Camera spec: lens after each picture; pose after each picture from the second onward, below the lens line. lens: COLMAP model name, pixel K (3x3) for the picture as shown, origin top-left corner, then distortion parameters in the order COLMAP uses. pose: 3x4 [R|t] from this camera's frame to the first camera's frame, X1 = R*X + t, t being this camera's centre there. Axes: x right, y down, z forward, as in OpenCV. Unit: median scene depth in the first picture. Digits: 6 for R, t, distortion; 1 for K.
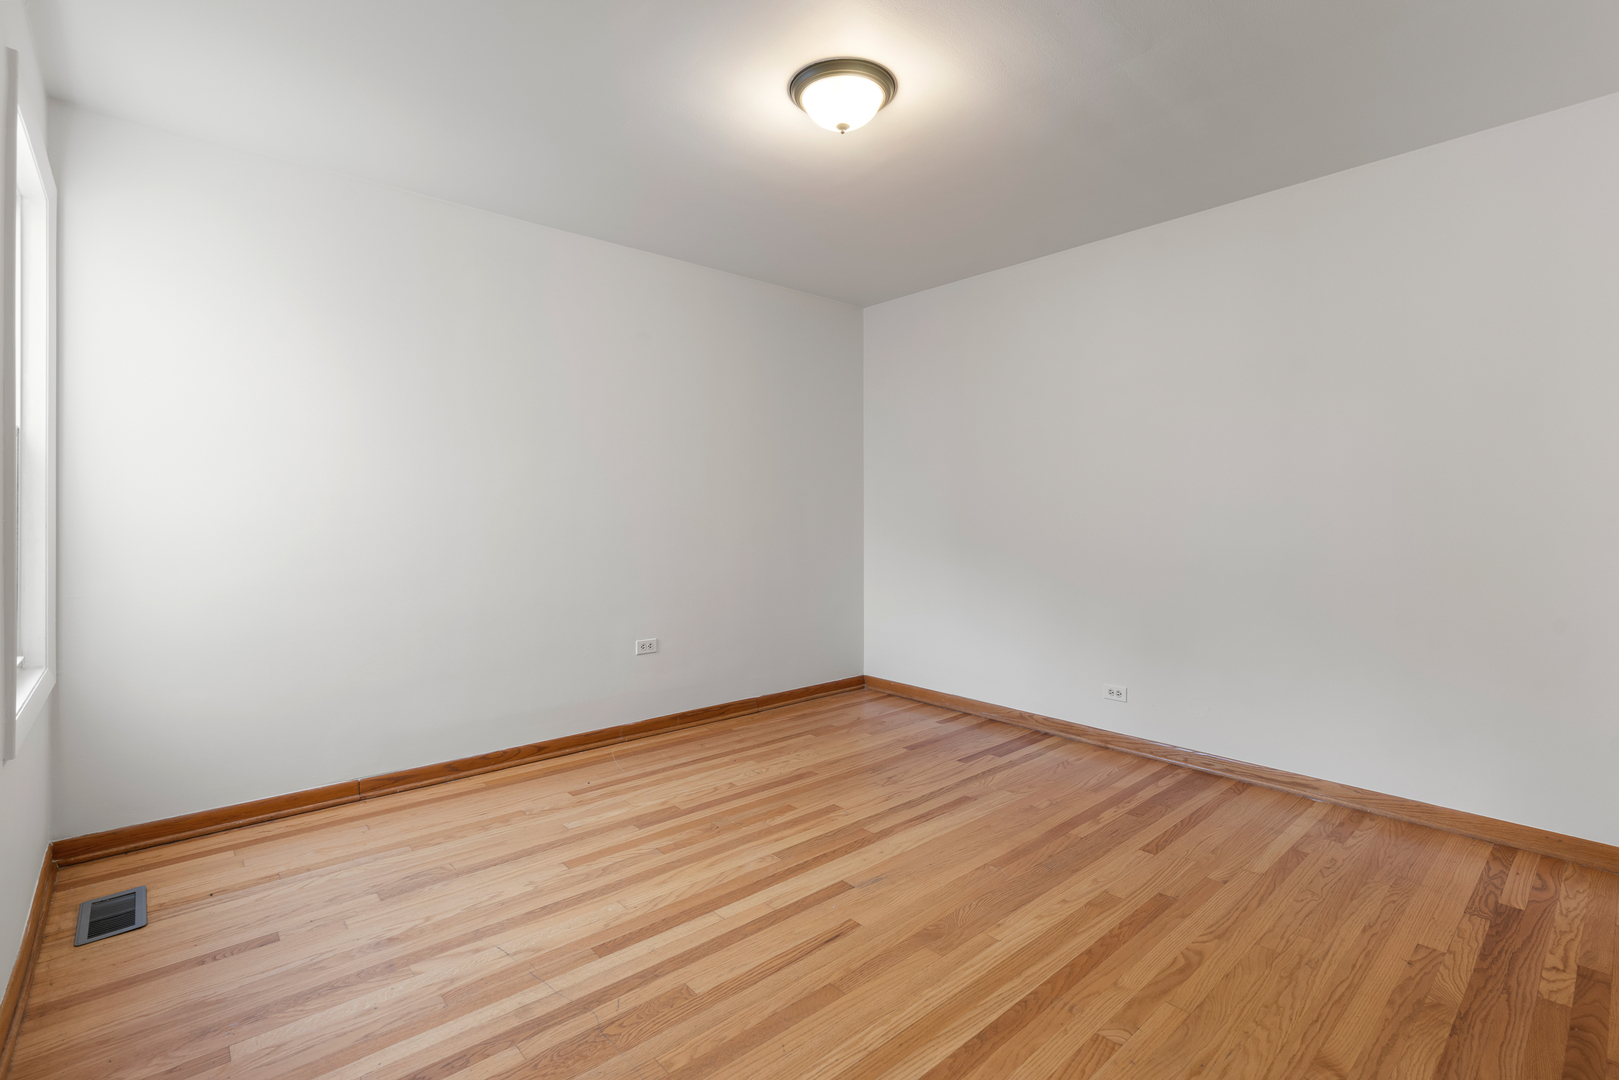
lens RADIAL K [[727.2, 0, 810.9], [0, 727.2, 522.8], [0, 0, 1]] dist [-0.003165, -0.000323]
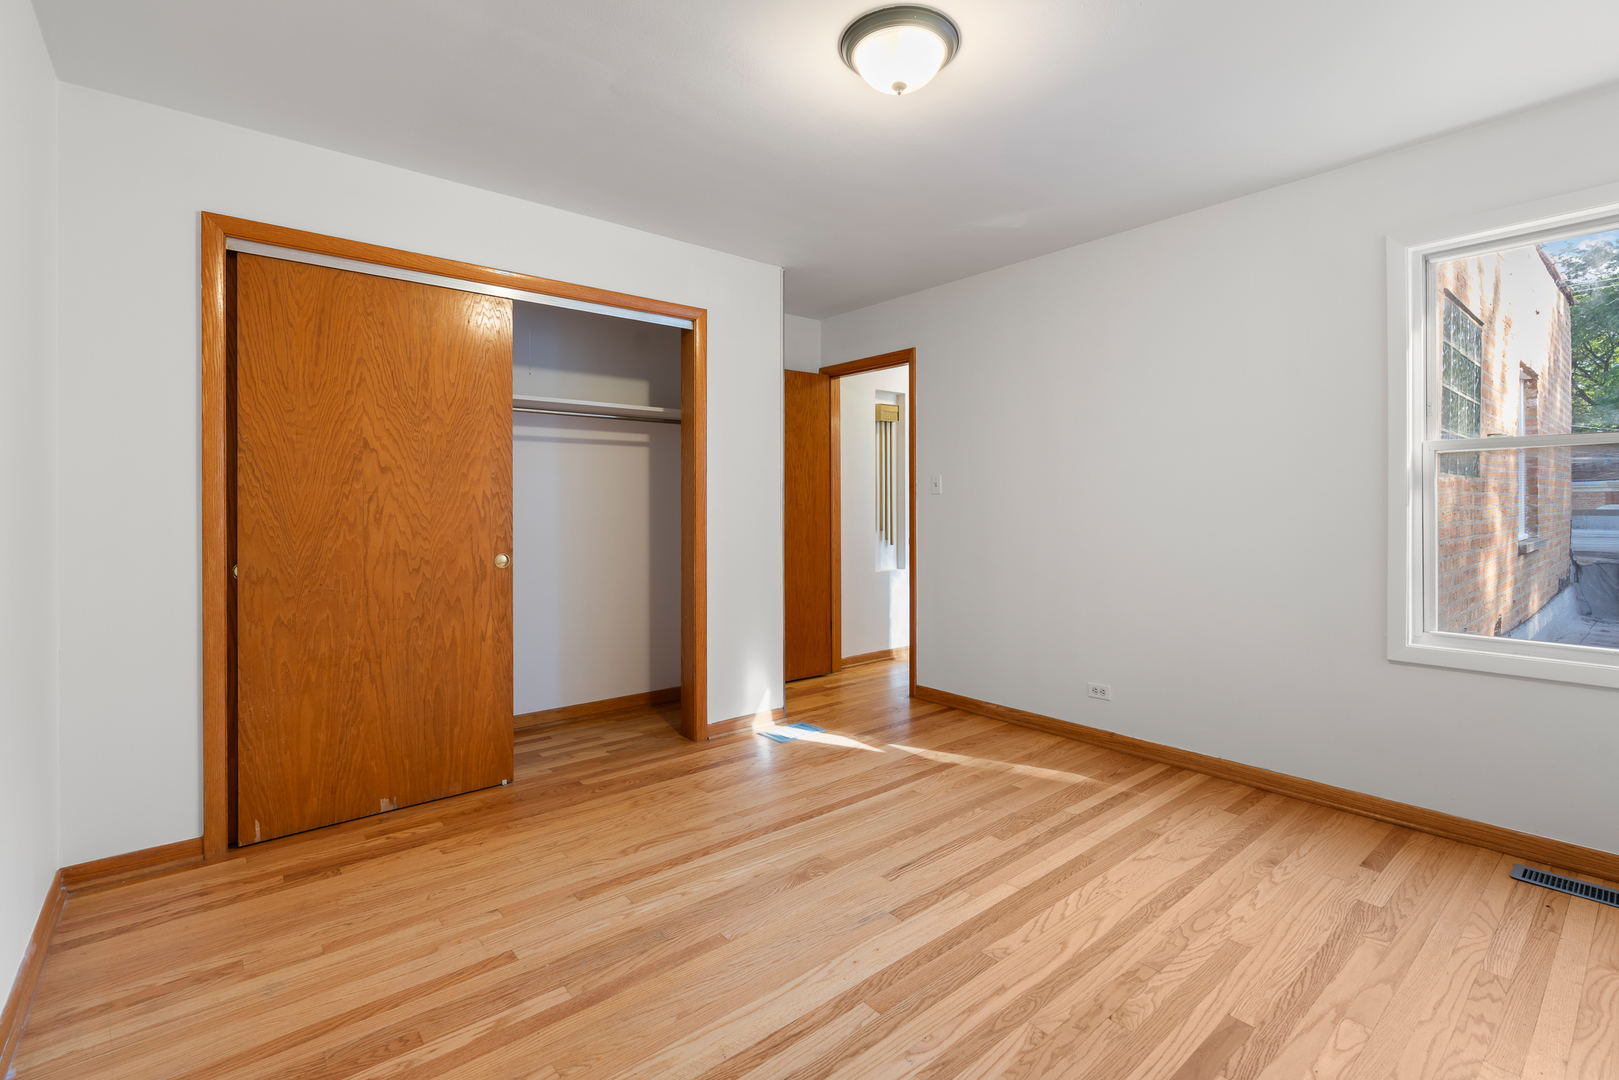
lens RADIAL K [[727.2, 0, 810.9], [0, 727.2, 522.8], [0, 0, 1]] dist [-0.003165, -0.000323]
pose [[-0.999762, 0.001869, 0.021750, 0.148956], [0.002653, 0.999345, 0.036080, -0.042713], [-0.021669, 0.036129, -0.999112, 2.052535]]
